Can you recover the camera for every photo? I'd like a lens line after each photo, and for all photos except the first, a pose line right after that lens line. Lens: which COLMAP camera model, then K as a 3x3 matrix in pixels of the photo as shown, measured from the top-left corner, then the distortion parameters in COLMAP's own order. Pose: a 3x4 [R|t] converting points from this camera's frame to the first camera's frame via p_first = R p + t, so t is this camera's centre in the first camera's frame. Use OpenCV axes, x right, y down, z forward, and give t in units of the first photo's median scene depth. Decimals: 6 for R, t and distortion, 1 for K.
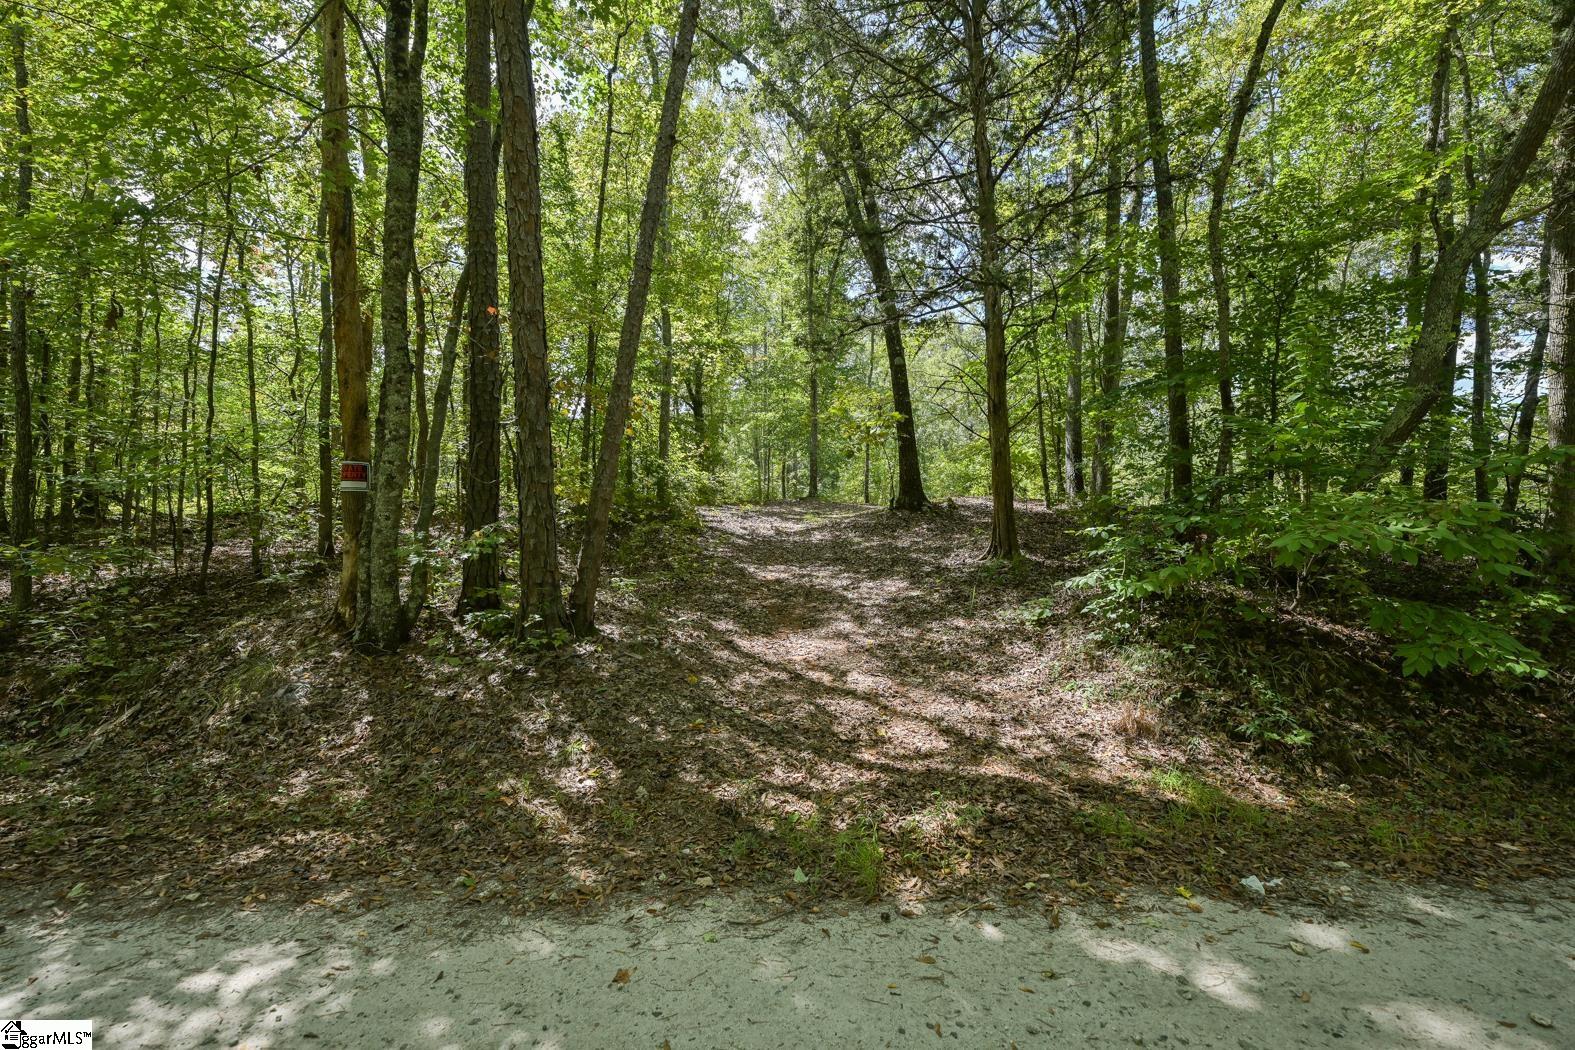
lens RADIAL K [[634.6, 0, 793.0], [0, 634.6, 521.8], [0, 0, 1]] dist [-0.002823, 0.000226]
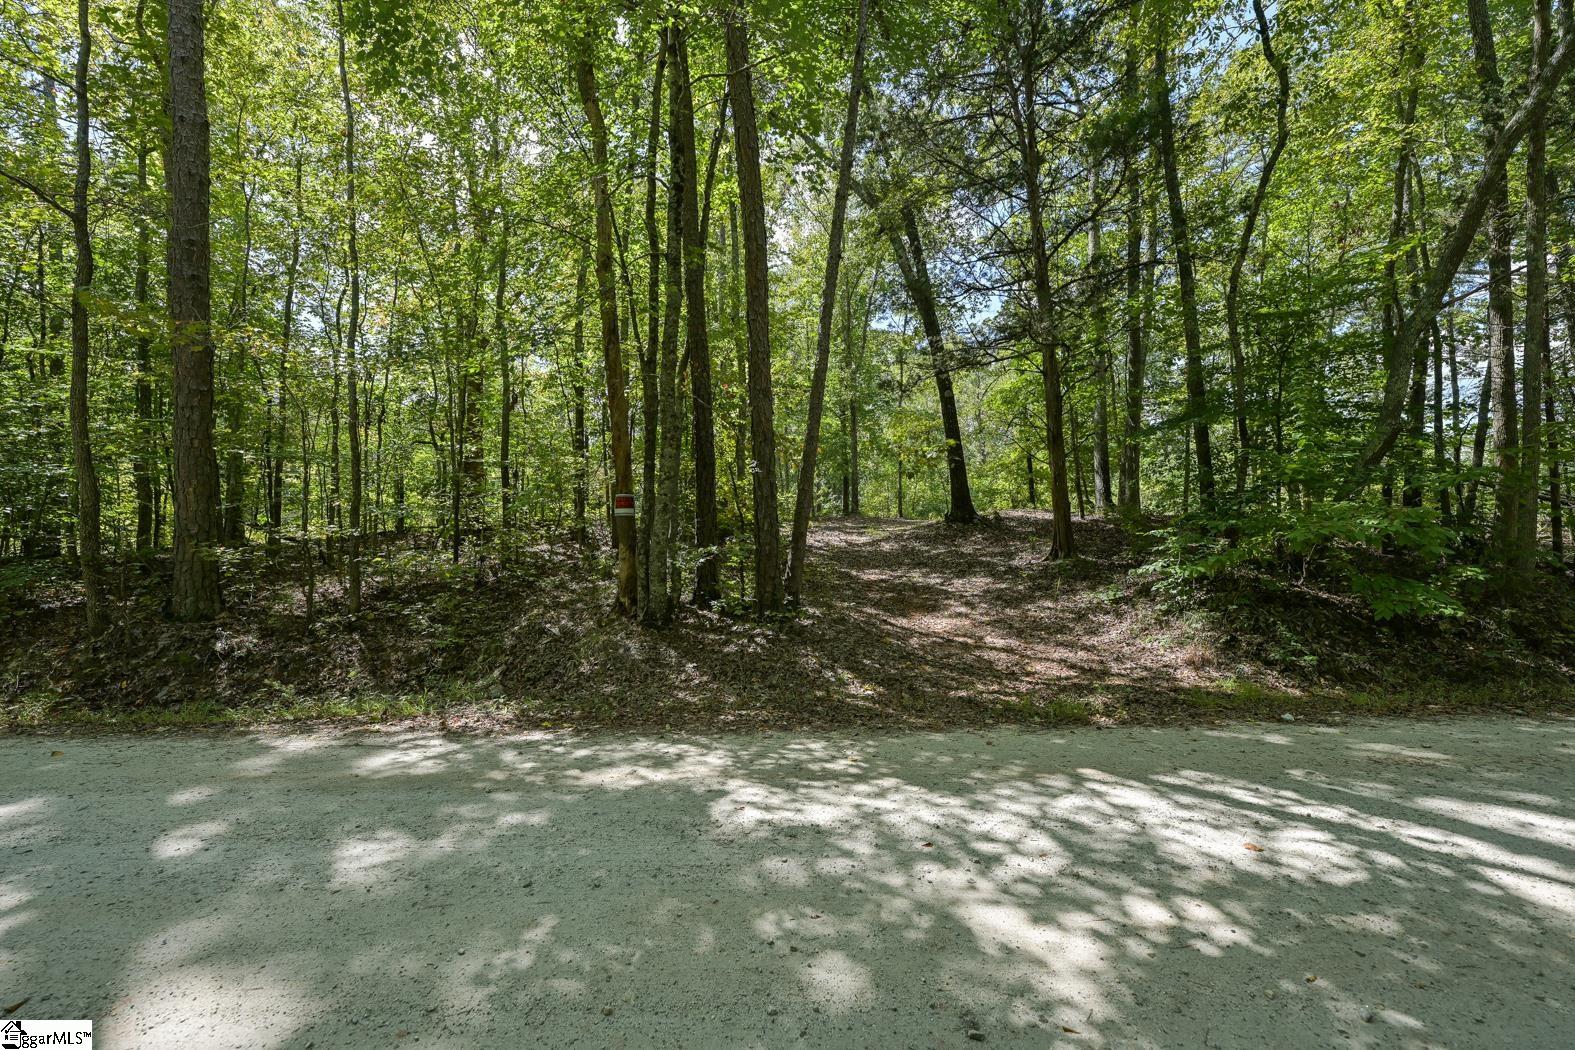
lens RADIAL K [[634.6, 0, 781.7], [0, 634.6, 527.1], [0, 0, 1]] dist [-0.002823, 0.000226]
pose [[0.999736, -0.020600, -0.010175, -0.350960], [0.020422, 0.999643, -0.017251, 0.009240], [0.010526, 0.017039, 0.999799, -0.426397]]
